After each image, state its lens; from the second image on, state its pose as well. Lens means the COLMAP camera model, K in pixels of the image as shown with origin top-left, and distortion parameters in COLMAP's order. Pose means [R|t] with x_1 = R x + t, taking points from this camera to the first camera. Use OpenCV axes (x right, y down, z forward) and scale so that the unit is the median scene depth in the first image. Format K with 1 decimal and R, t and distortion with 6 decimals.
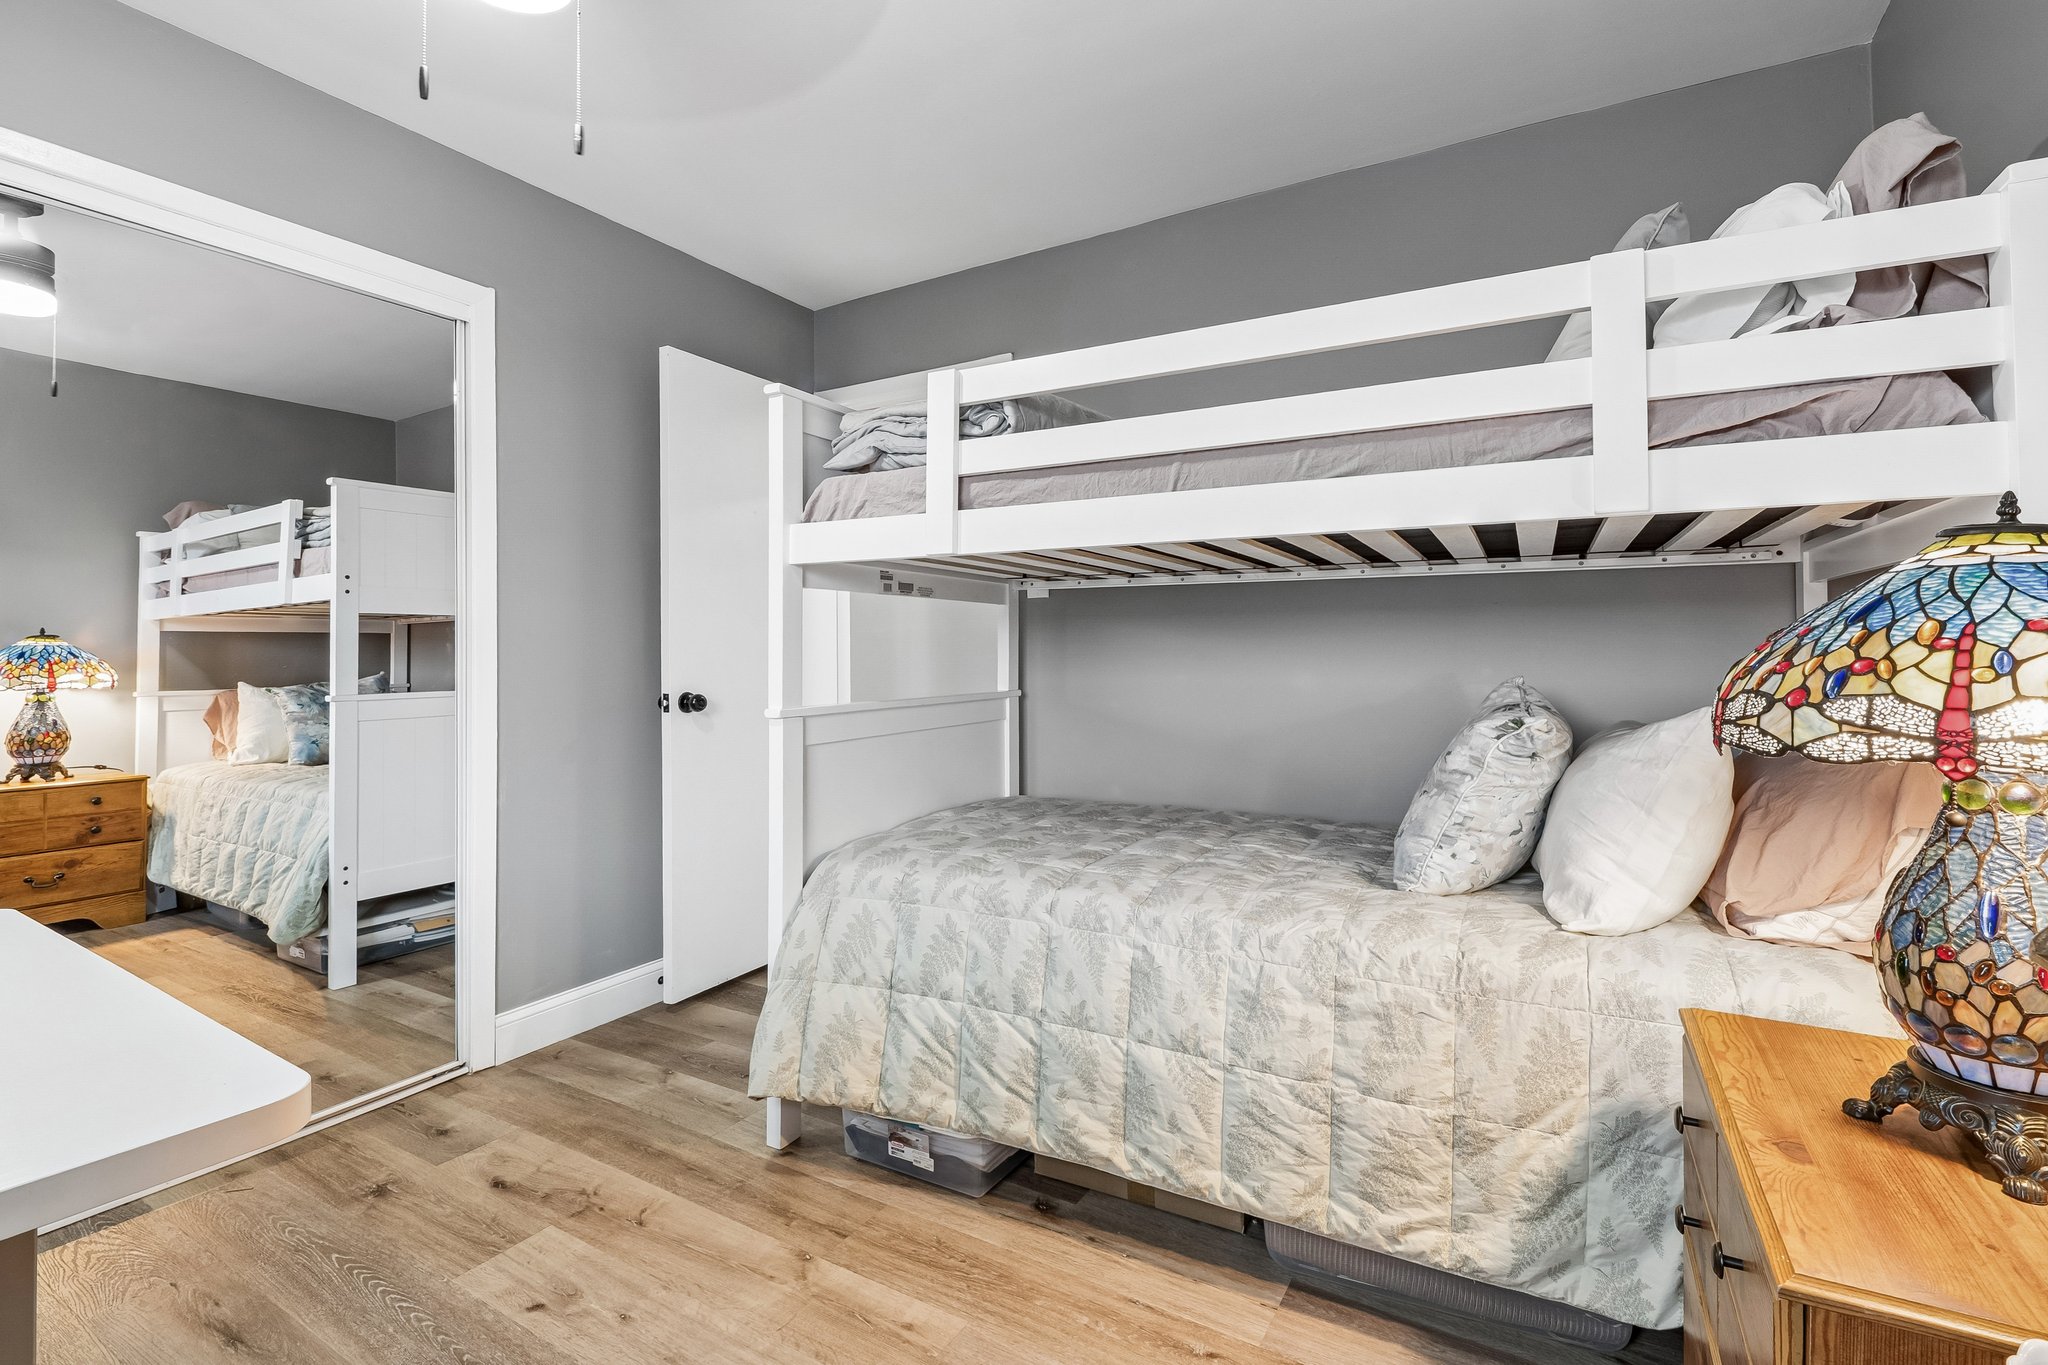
lens RADIAL K [[908.6, 0, 1037.8], [0, 908.6, 639.3], [0, 0, 1]] dist [0.012504, -0.011994]
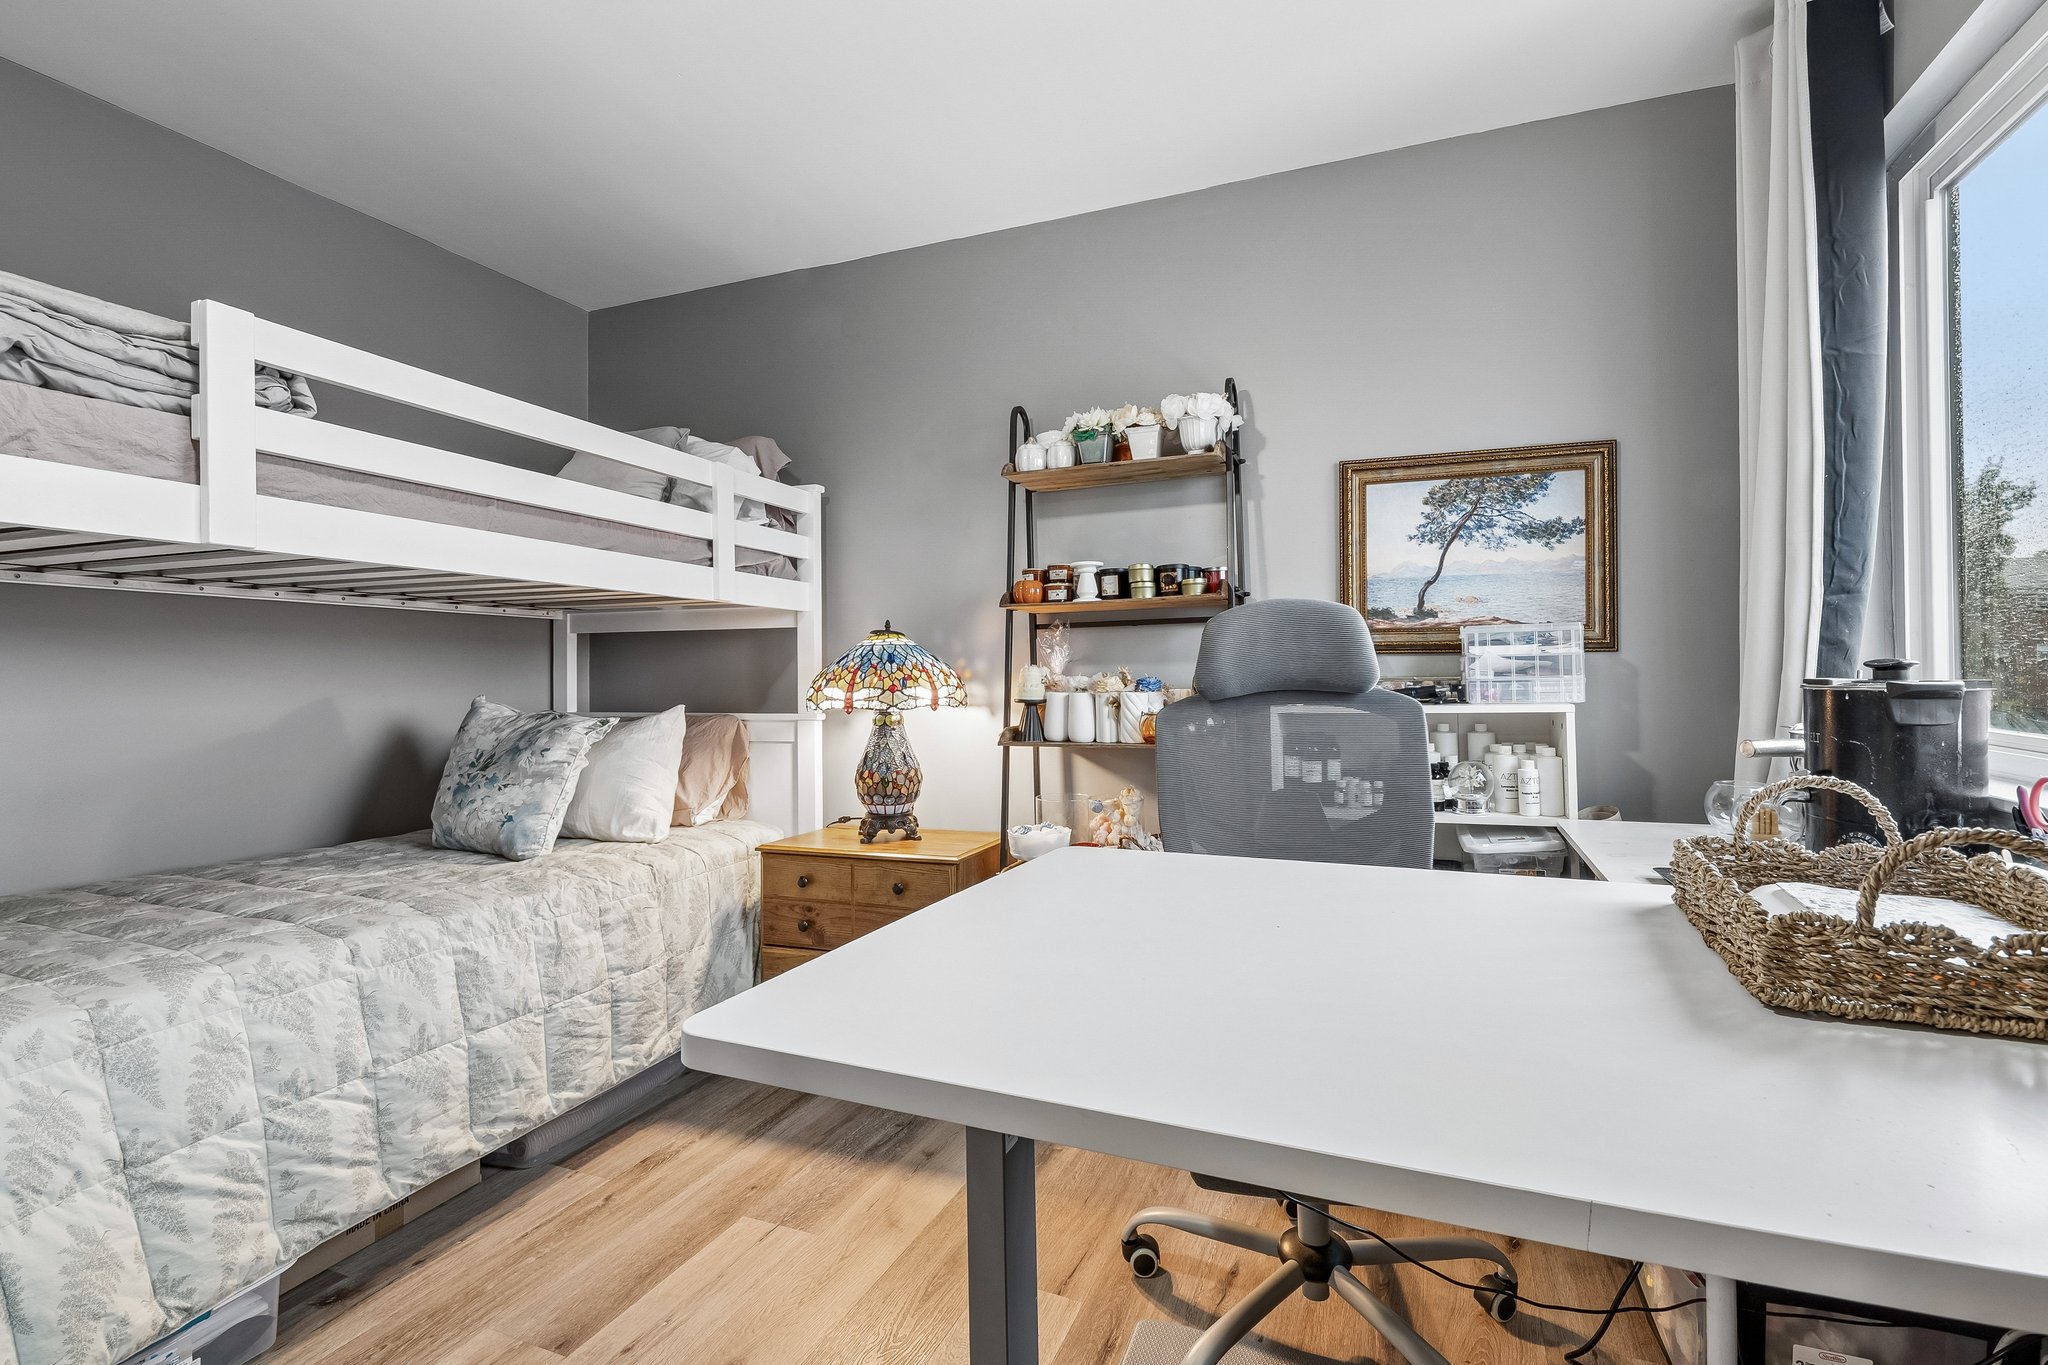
lens RADIAL K [[908.6, 0, 1026.7], [0, 908.6, 678.2], [0, 0, 1]] dist [0.012504, -0.011994]
pose [[-0.114902, 0.003042, 0.993372, -1.061381], [0.000168, 0.999995, -0.003043, 0.022693], [-0.993377, -0.000183, -0.114901, 0.476996]]
